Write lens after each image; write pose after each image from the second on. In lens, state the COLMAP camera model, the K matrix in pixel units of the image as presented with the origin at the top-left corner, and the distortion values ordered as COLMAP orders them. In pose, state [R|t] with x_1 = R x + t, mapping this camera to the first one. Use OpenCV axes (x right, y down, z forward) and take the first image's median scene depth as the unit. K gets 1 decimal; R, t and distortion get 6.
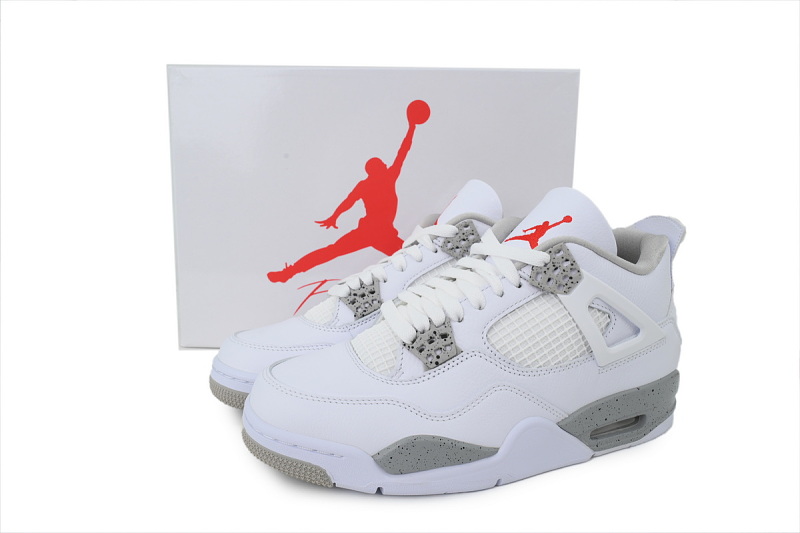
lens RADIAL K [[598.3, 0, 400.9], [0, 598.3, 268.6], [0, 0, 1]] dist [0.002520, -0.001037]
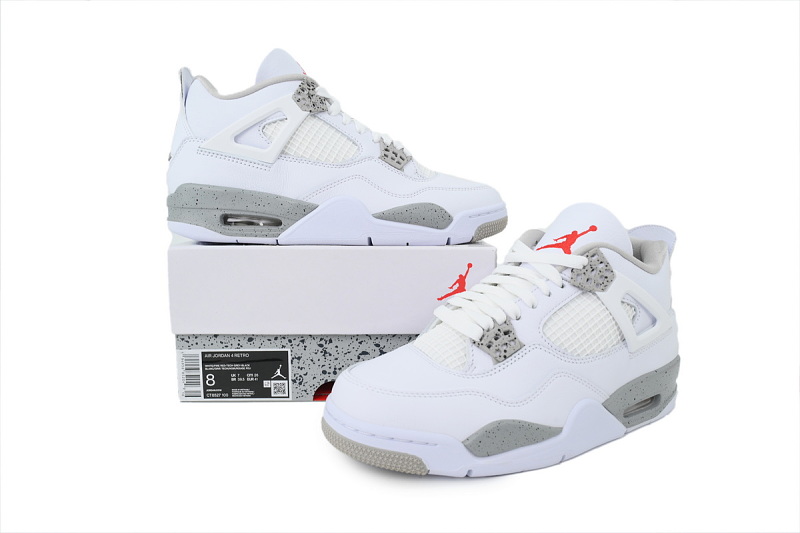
lens RADIAL K [[598.3, 0, 399.7], [0, 598.3, 263.7], [0, 0, 1]] dist [0.002520, -0.001037]
pose [[0.986163, -0.036248, 0.161766, -0.303780], [0.045165, 0.997636, -0.051792, 0.031340], [-0.159507, 0.058382, 0.985469, -0.091311]]
